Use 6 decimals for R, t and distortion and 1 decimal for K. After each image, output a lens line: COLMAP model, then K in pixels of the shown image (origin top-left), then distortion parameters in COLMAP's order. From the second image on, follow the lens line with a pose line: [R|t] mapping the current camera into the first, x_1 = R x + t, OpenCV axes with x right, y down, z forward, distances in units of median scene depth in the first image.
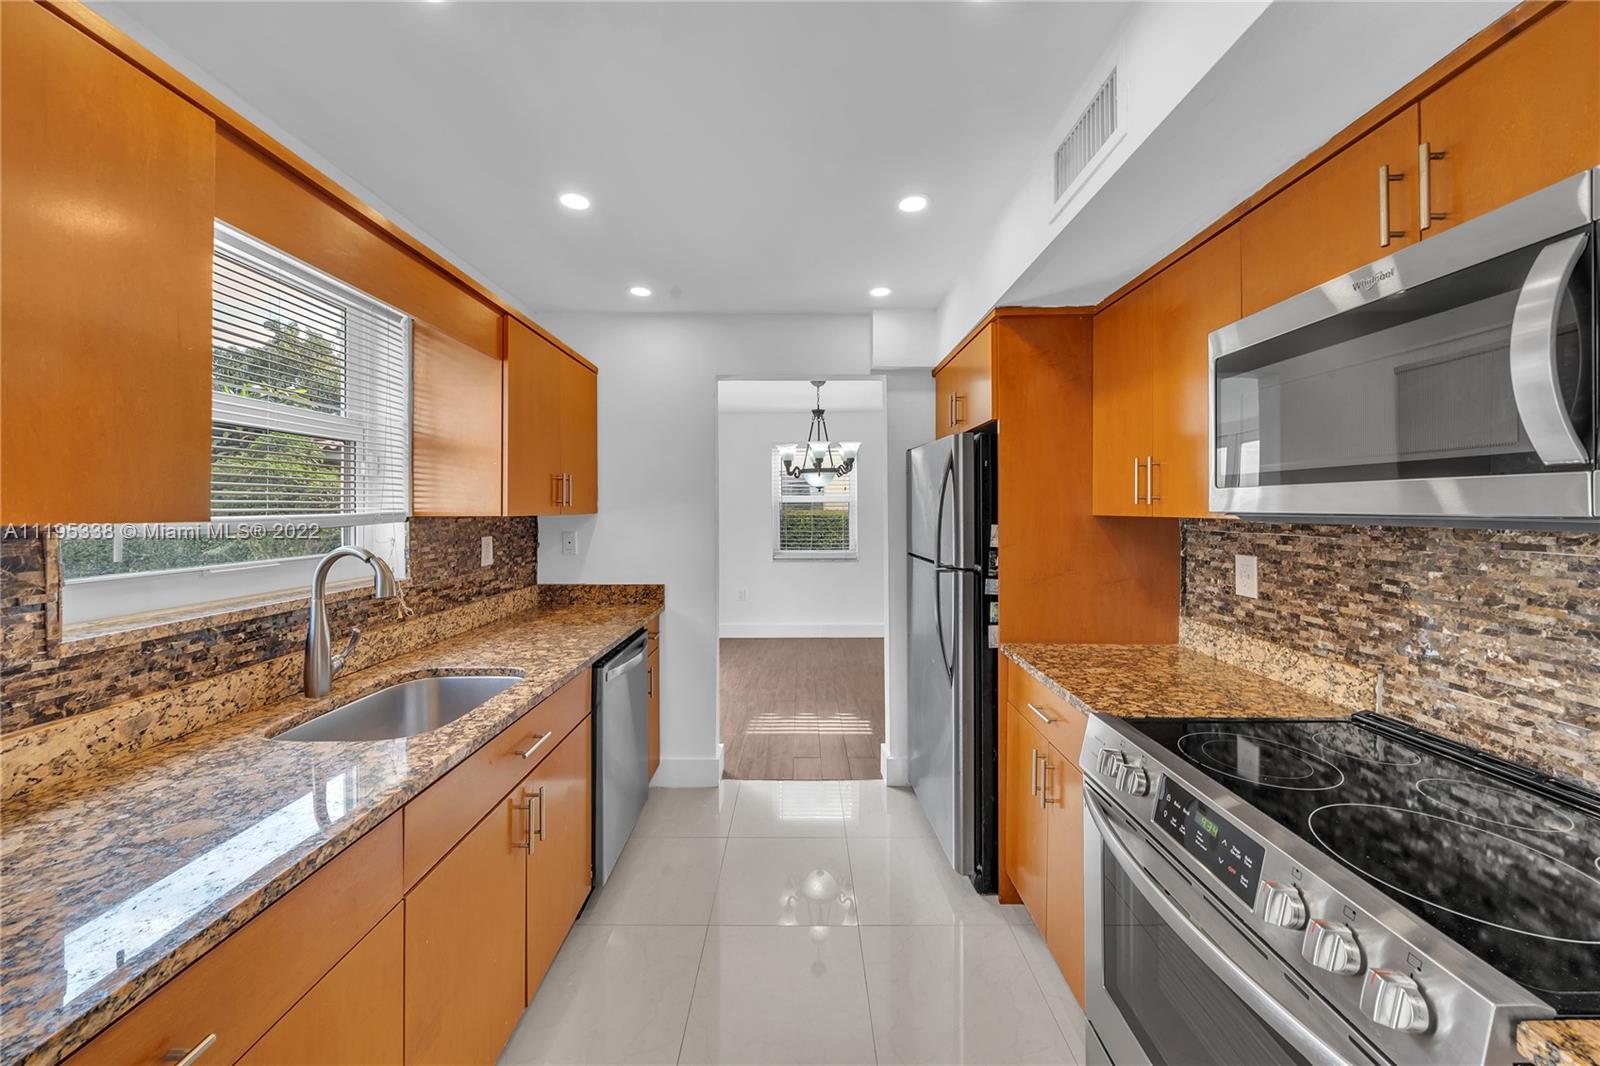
lens RADIAL K [[556.2, 0, 791.7], [0, 556.2, 510.8], [0, 0, 1]] dist [-0.002486, -0.000331]
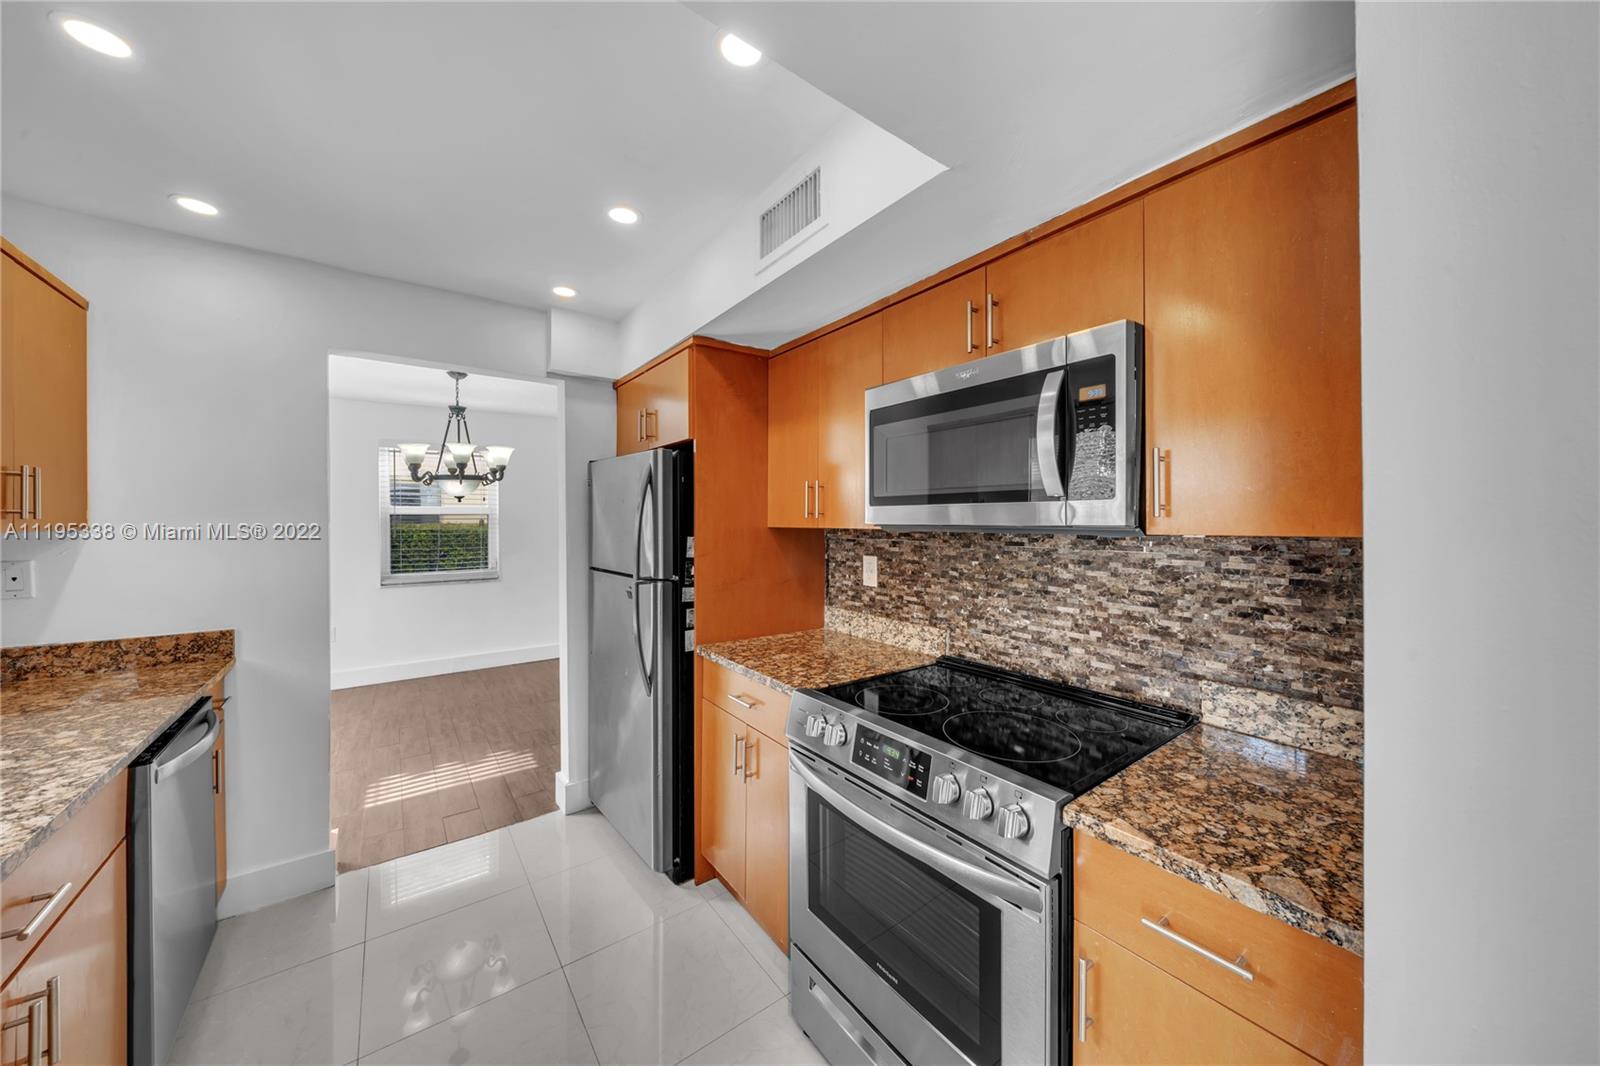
lens RADIAL K [[556.2, 0, 789.5], [0, 556.2, 525.3], [0, 0, 1]] dist [-0.002486, -0.000331]
pose [[0.803933, -0.005971, 0.594689, -0.122322], [0.004270, 0.999982, 0.004268, -0.000650], [-0.594704, -0.000892, 0.803944, 0.020424]]
